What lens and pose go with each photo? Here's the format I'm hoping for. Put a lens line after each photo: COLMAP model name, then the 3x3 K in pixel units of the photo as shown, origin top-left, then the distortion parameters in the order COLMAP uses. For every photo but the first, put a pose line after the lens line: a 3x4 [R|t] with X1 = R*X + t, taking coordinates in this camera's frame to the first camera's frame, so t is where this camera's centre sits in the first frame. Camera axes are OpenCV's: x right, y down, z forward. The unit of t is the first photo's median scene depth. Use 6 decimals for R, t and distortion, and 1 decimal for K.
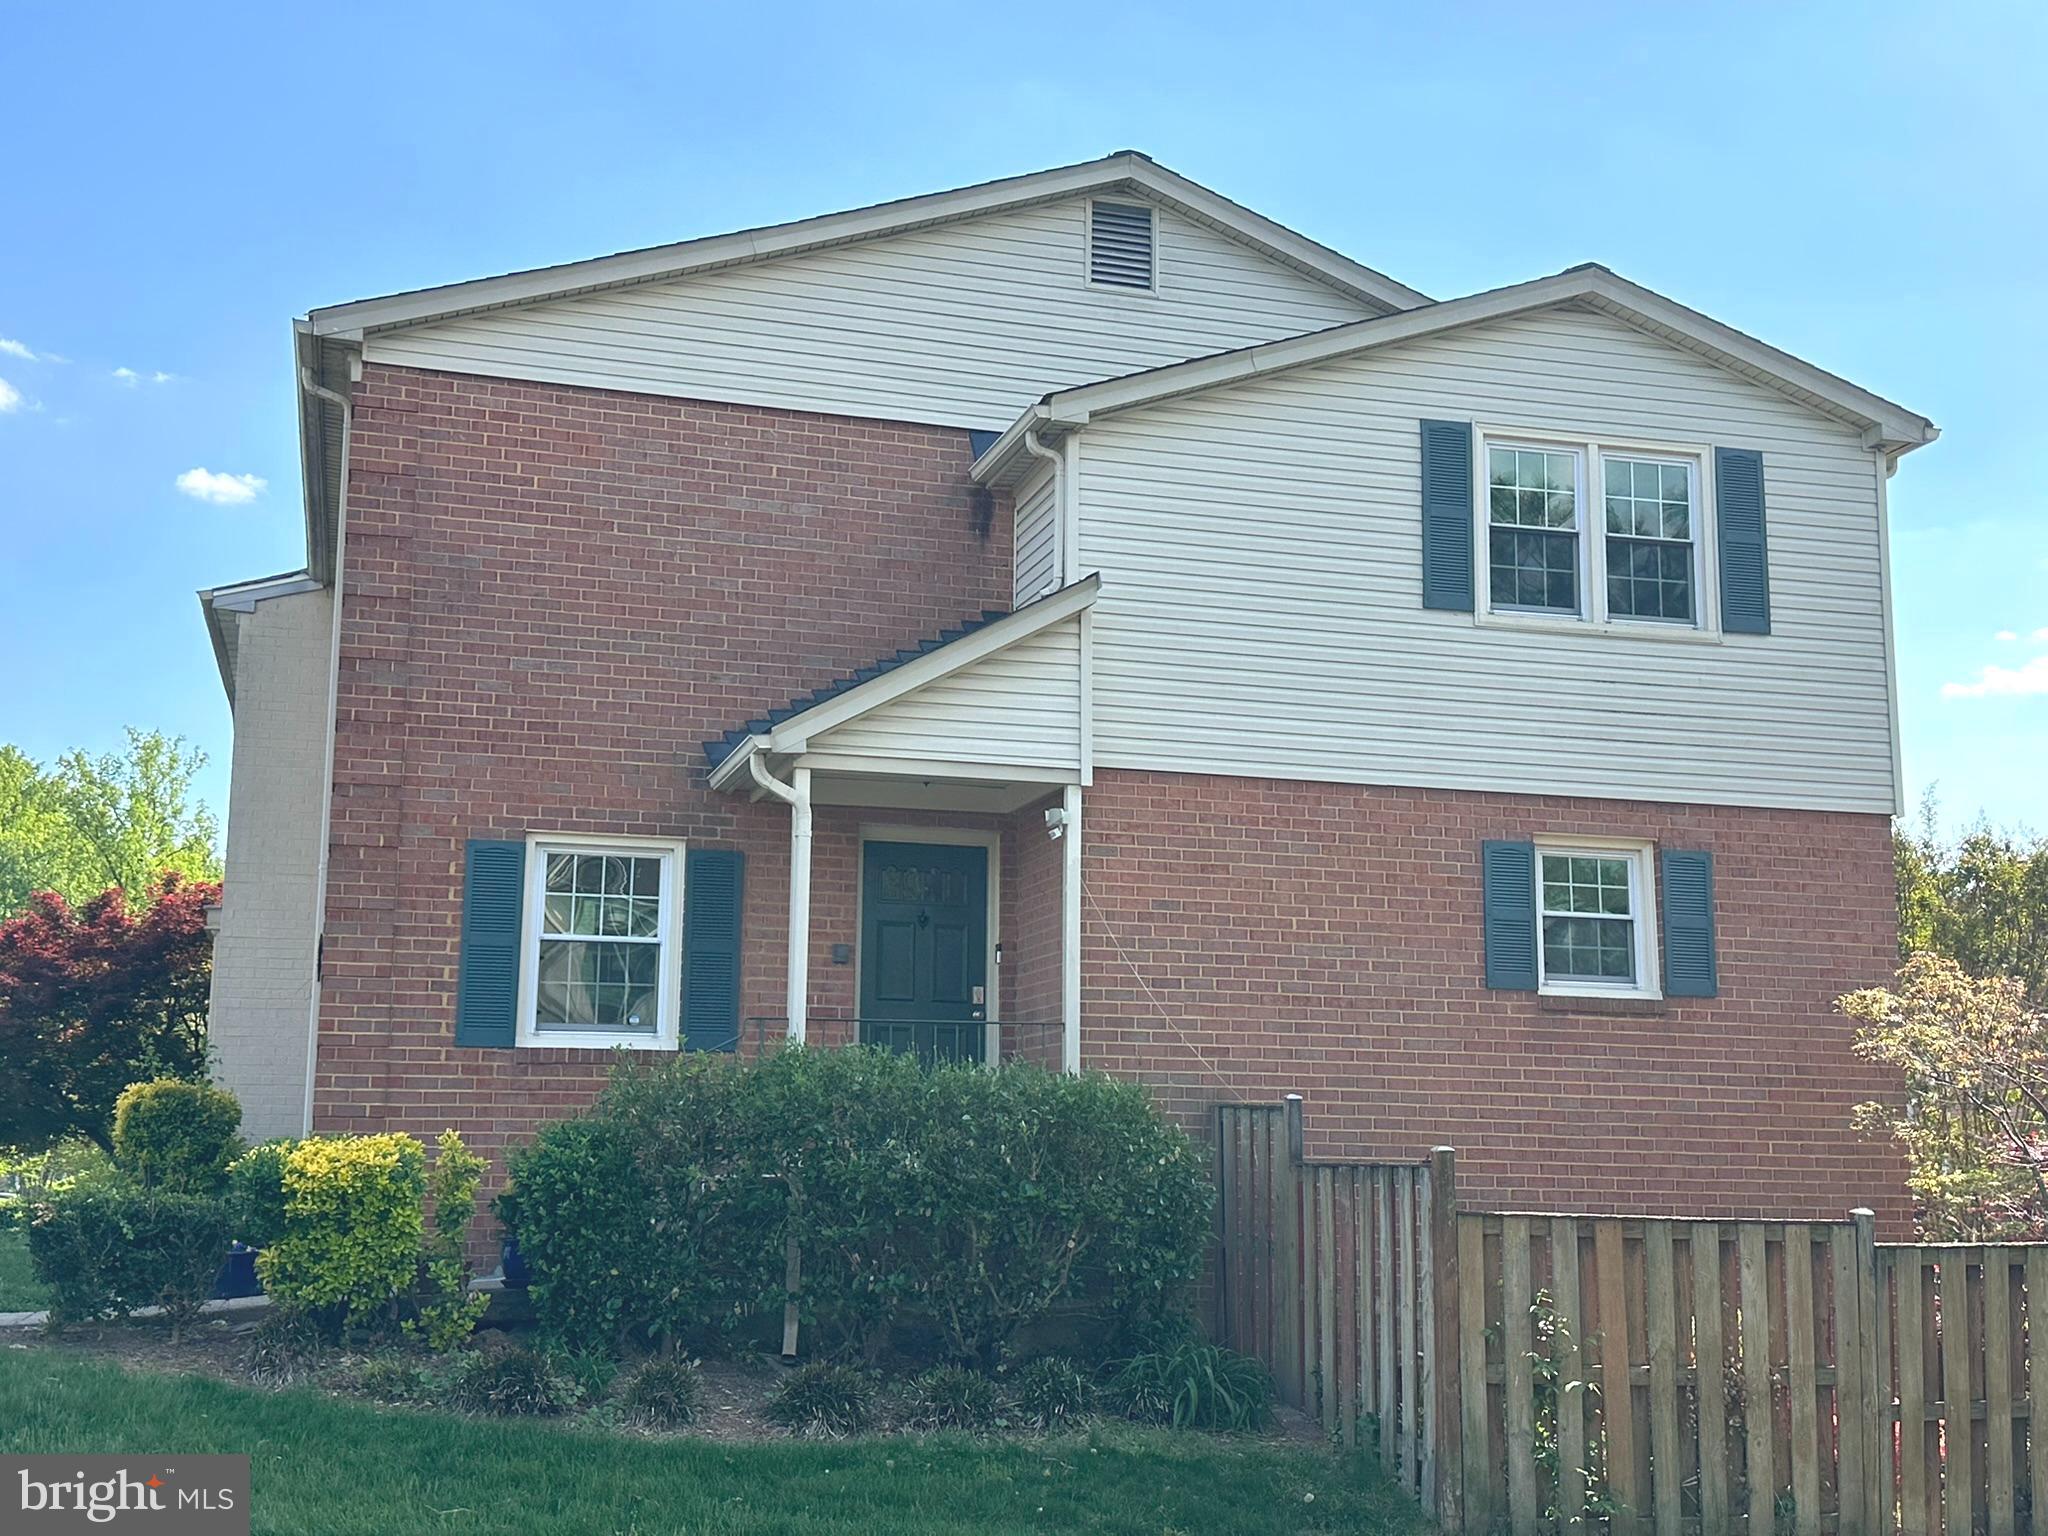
lens RADIAL K [[2370.1, 0, 1024.0], [0, 2370.1, 768.0], [0, 0, 1]] dist [0.154680, 0.001163]
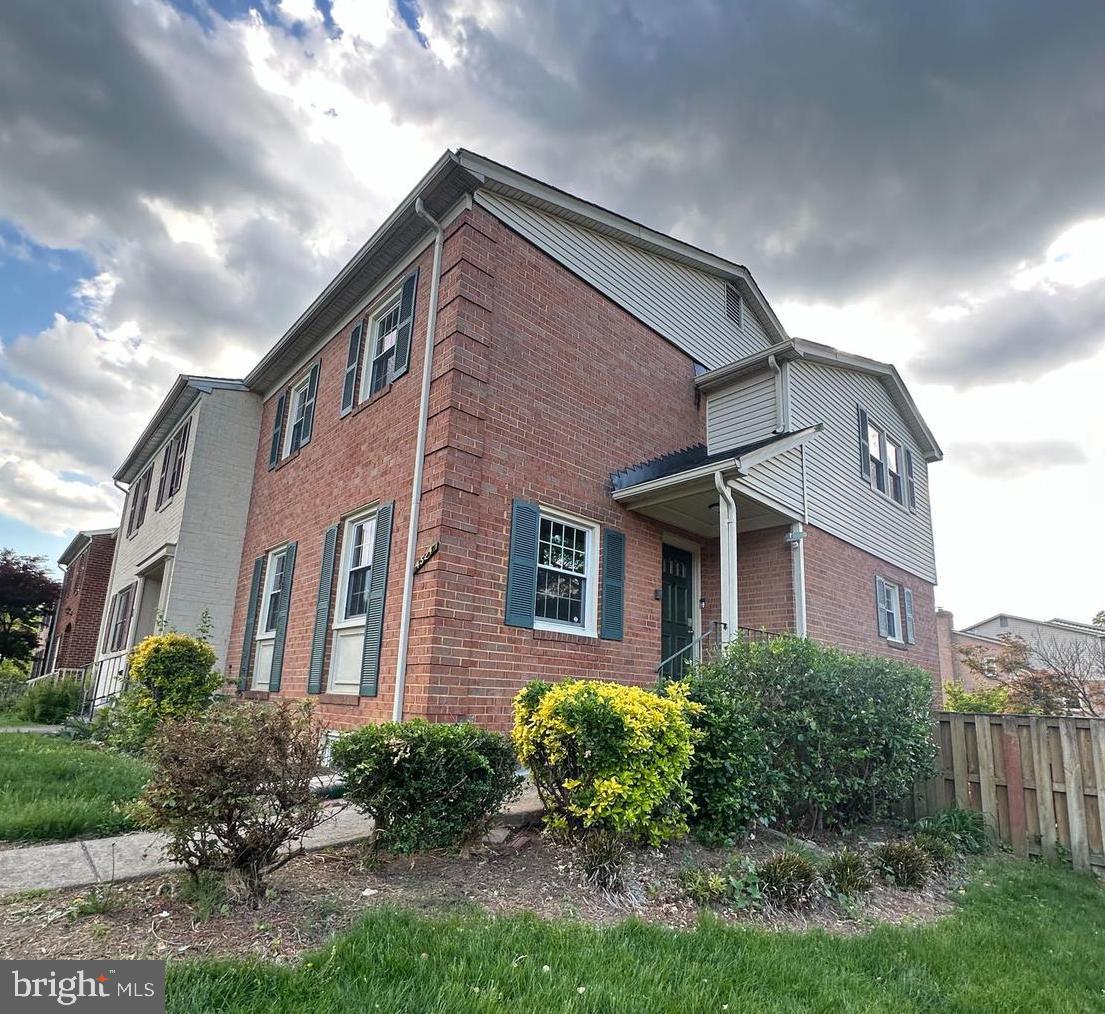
lens RADIAL K [[611.8, 0, 580.7], [0, 611.8, 576.9], [0, 0, 1]] dist [-0.000710, 0.000767]
pose [[0.874275, 0.114807, 0.471659, -0.376963], [-0.106110, 0.993331, -0.045099, 0.094743], [-0.473691, -0.010619, 0.880627, 0.602358]]
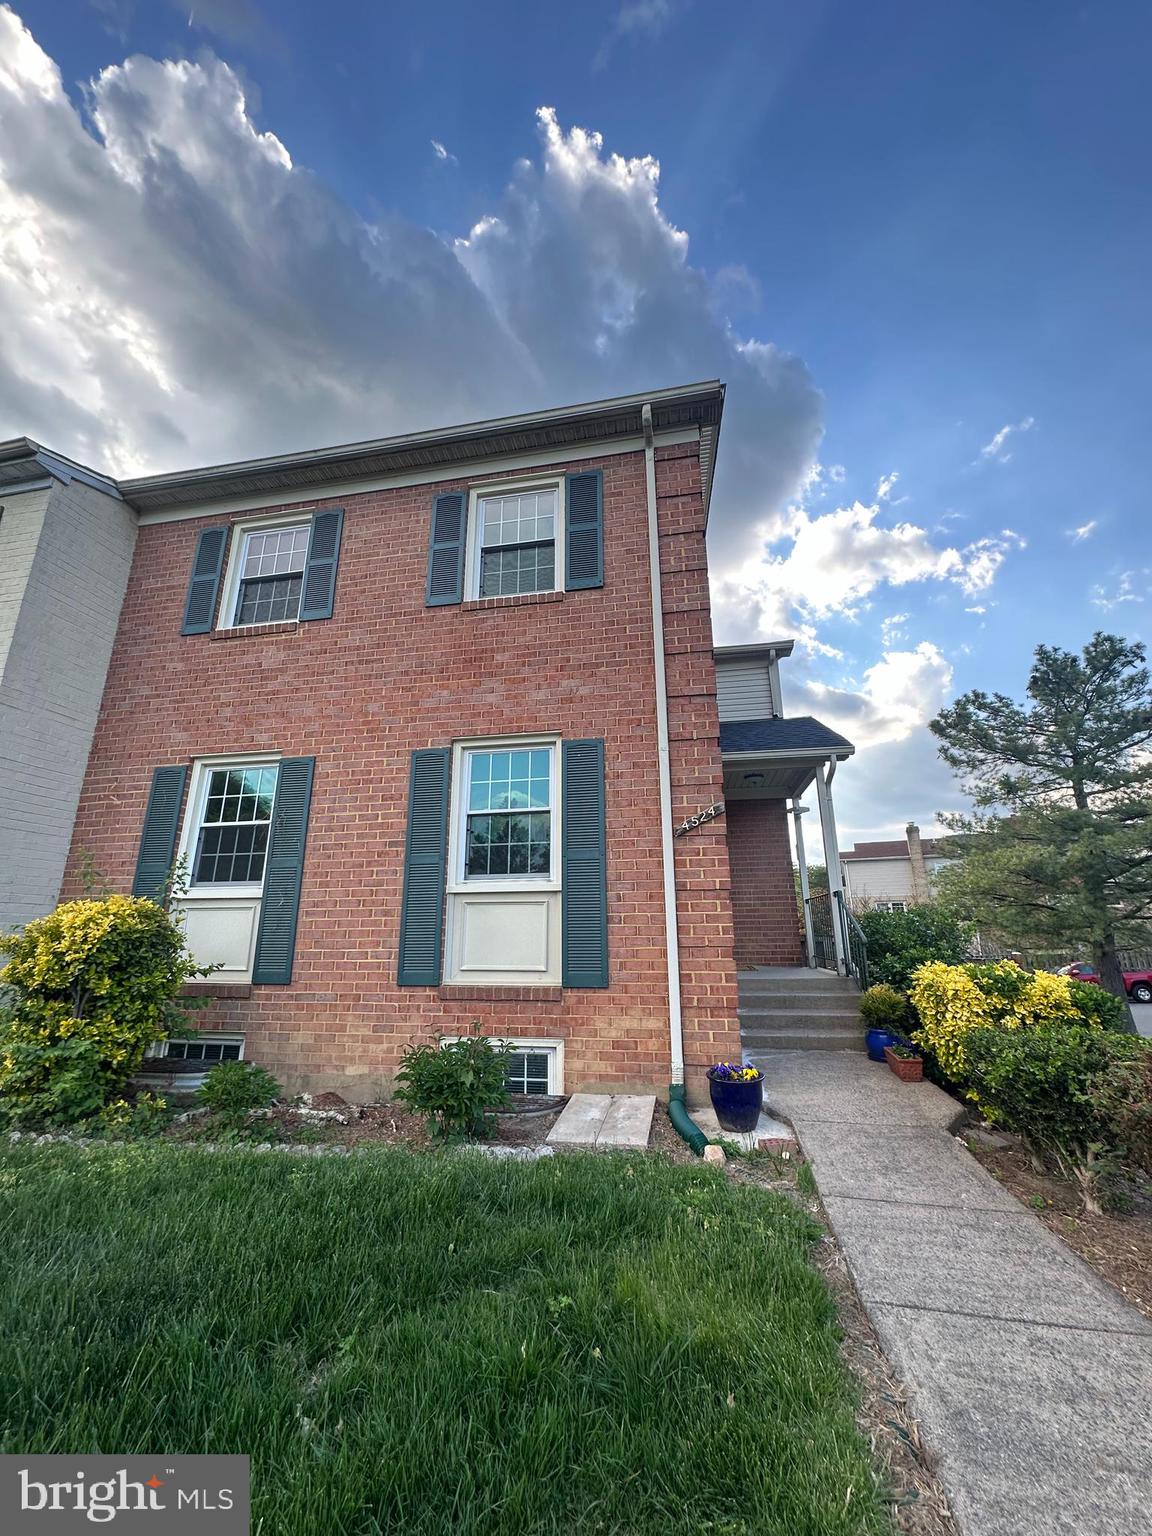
lens RADIAL K [[607.9, 0, 576.0], [0, 607.9, 768.0], [0, 0, 1]] dist [-0.000707, -0.000231]
pose [[0.435379, 0.228413, 0.870788, -0.595946], [-0.140094, 0.972684, -0.185096, 0.118457], [-0.889280, -0.041405, 0.455485, 0.888850]]
